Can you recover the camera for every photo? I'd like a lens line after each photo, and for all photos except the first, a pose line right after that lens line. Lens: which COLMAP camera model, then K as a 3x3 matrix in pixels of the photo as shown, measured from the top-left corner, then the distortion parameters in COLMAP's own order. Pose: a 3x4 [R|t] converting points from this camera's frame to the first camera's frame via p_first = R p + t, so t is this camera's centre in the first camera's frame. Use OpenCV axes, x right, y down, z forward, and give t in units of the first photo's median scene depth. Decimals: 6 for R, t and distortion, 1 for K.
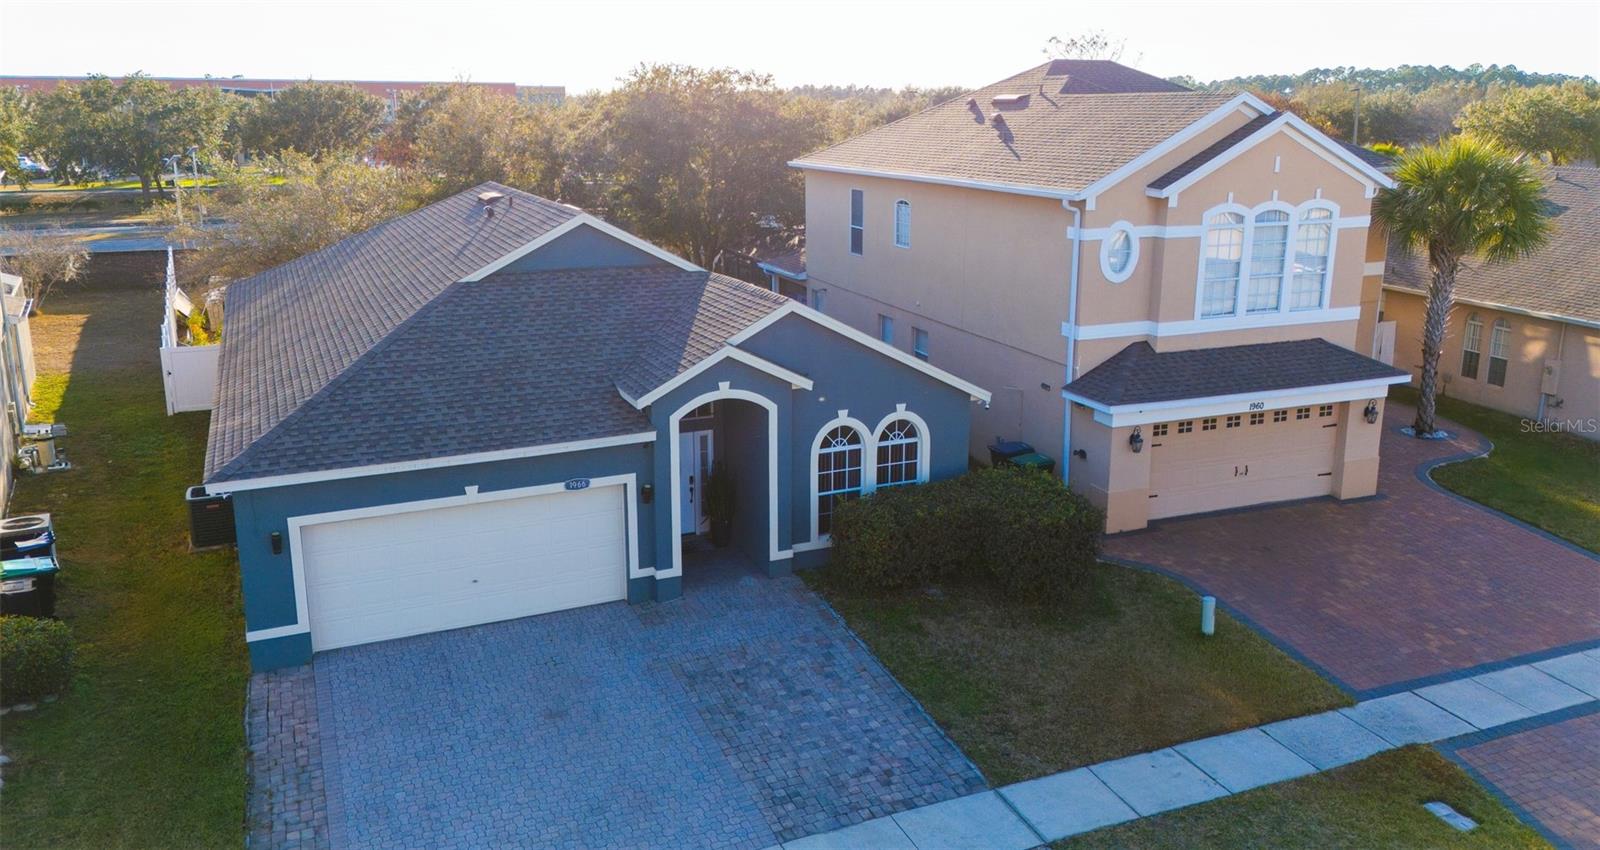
lens RADIAL K [[1234.4, 0, 816.8], [0, 1234.4, 399.6], [0, 0, 1]] dist [0.050717, -0.024138]
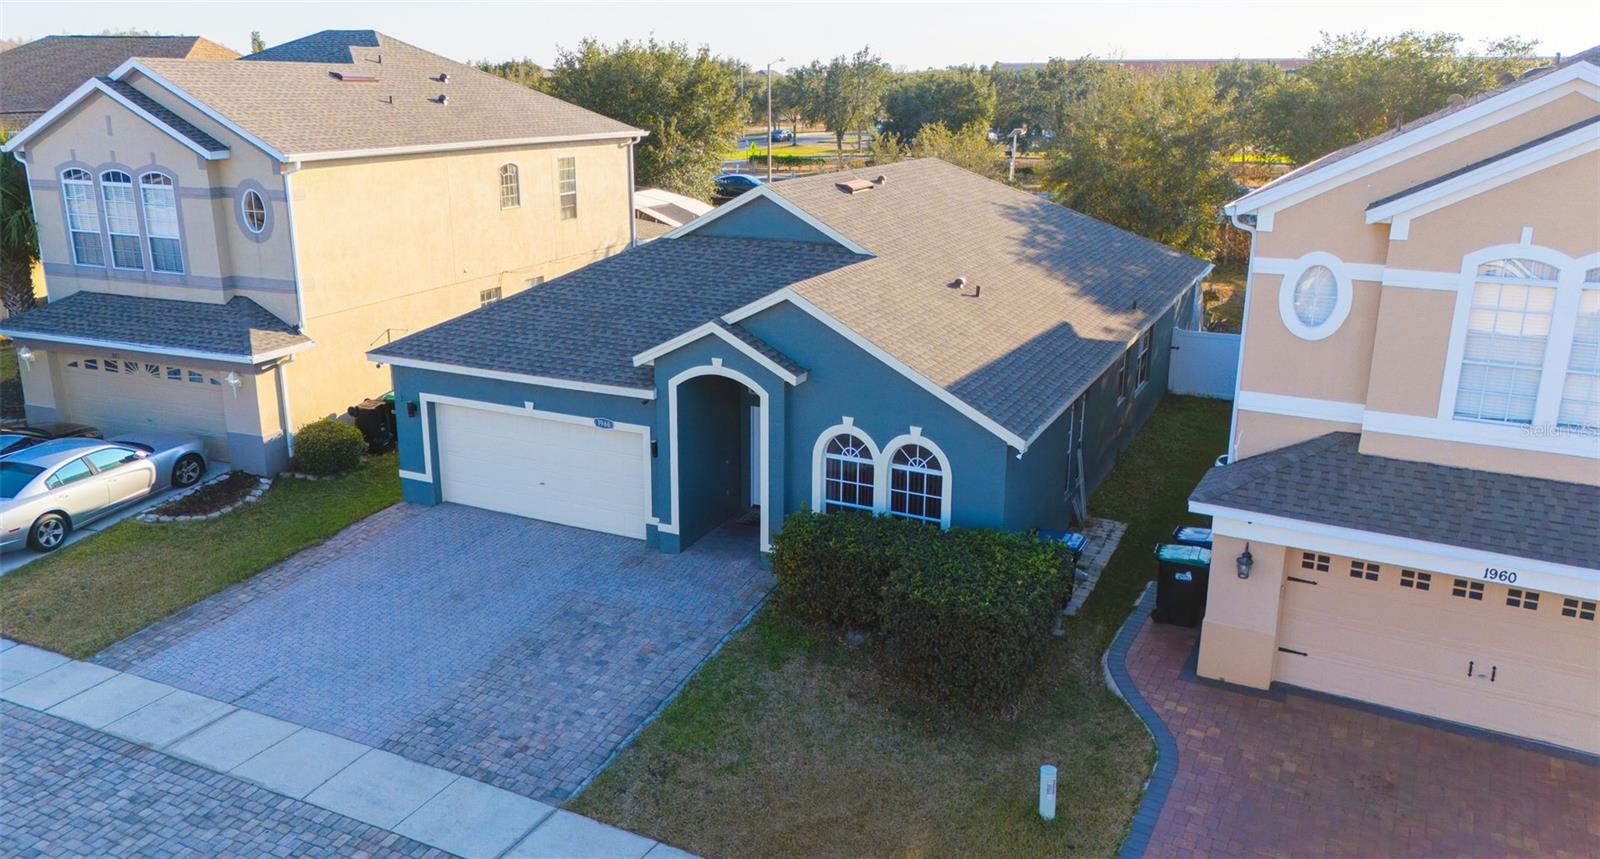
lens RADIAL K [[1212.8, 0, 780.8], [0, 1212.8, 406.8], [0, 0, 1]] dist [0.045850, -0.015048]
pose [[0.625627, 0.206982, -0.752163, 0.643576], [-0.188032, 0.975744, 0.112108, -0.087442], [0.757122, 0.071293, 0.649371, 0.366711]]
